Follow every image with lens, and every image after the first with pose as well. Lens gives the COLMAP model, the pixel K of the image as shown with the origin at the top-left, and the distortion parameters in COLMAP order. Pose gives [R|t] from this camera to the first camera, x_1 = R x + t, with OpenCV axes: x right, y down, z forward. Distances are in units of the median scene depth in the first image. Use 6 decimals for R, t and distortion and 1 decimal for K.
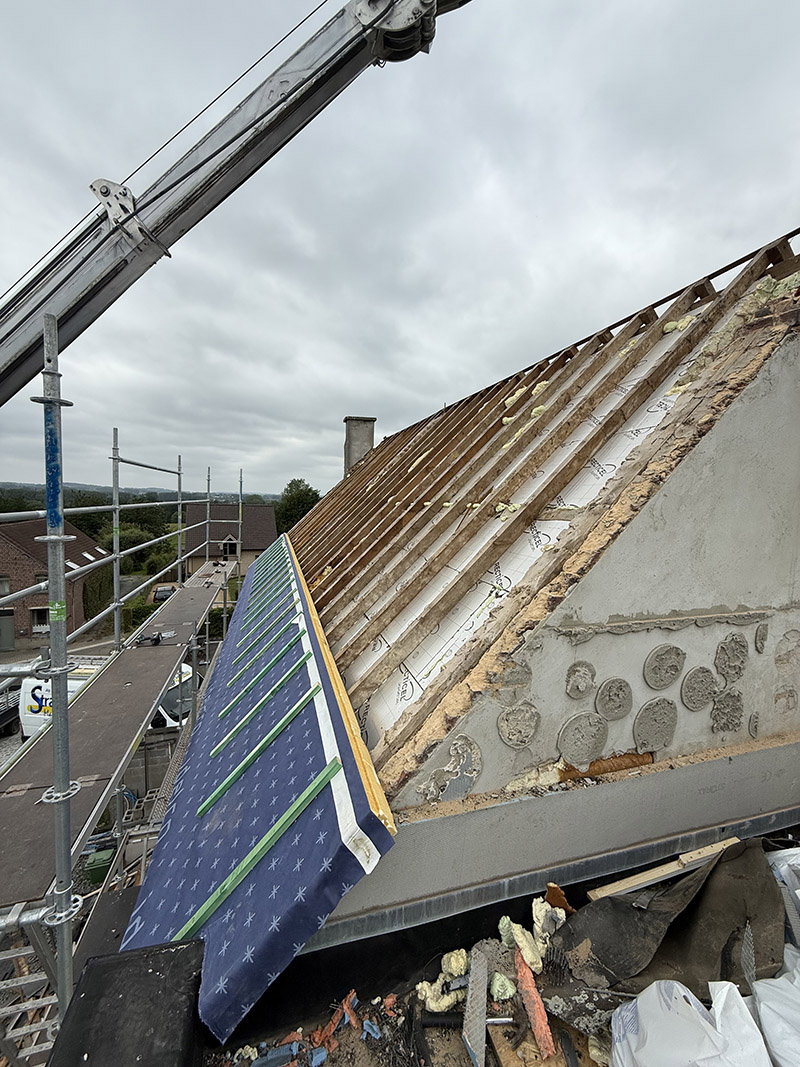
lens RADIAL K [[422.1, 0, 401.7], [0, 422.1, 527.9], [0, 0, 1]] dist [-0.000191, 0.000162]
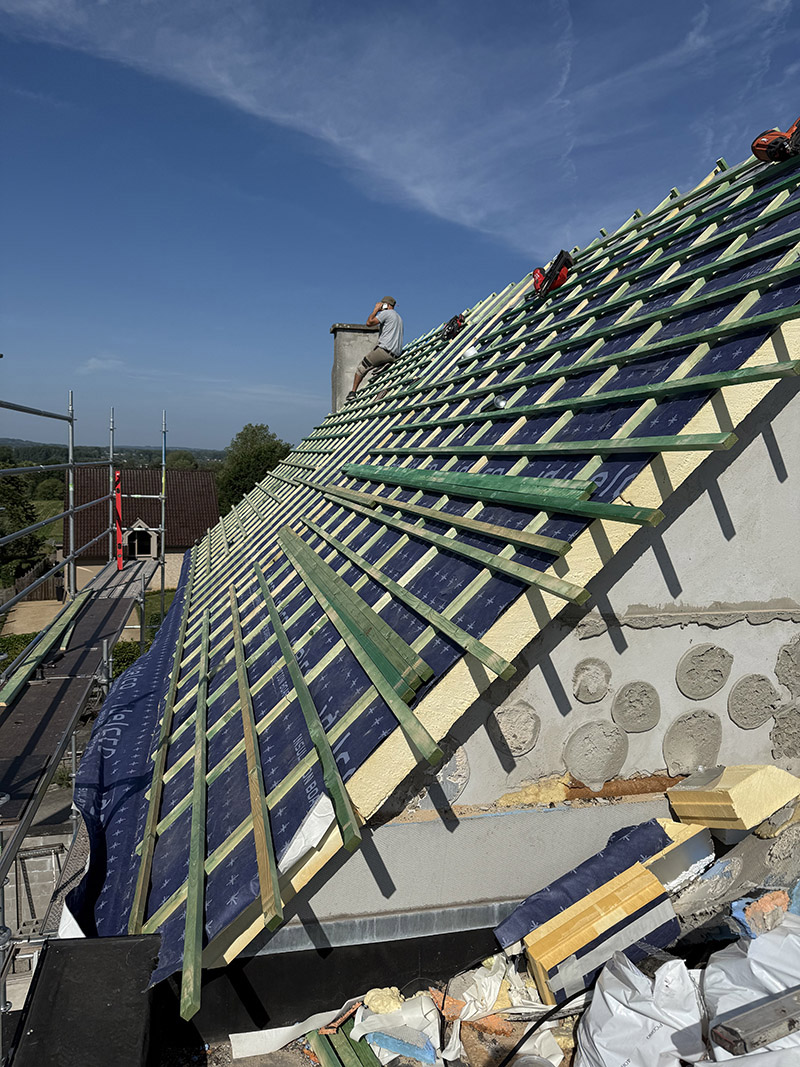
lens RADIAL K [[756.5, 0, 403.8], [0, 756.5, 531.6], [0, 0, 1]] dist [0.109651, -0.201334]
pose [[0.998796, 0.005114, -0.048789, 0.111415], [-0.003755, 0.999603, 0.027908, 0.020536], [0.048912, -0.027692, 0.998419, -0.483008]]
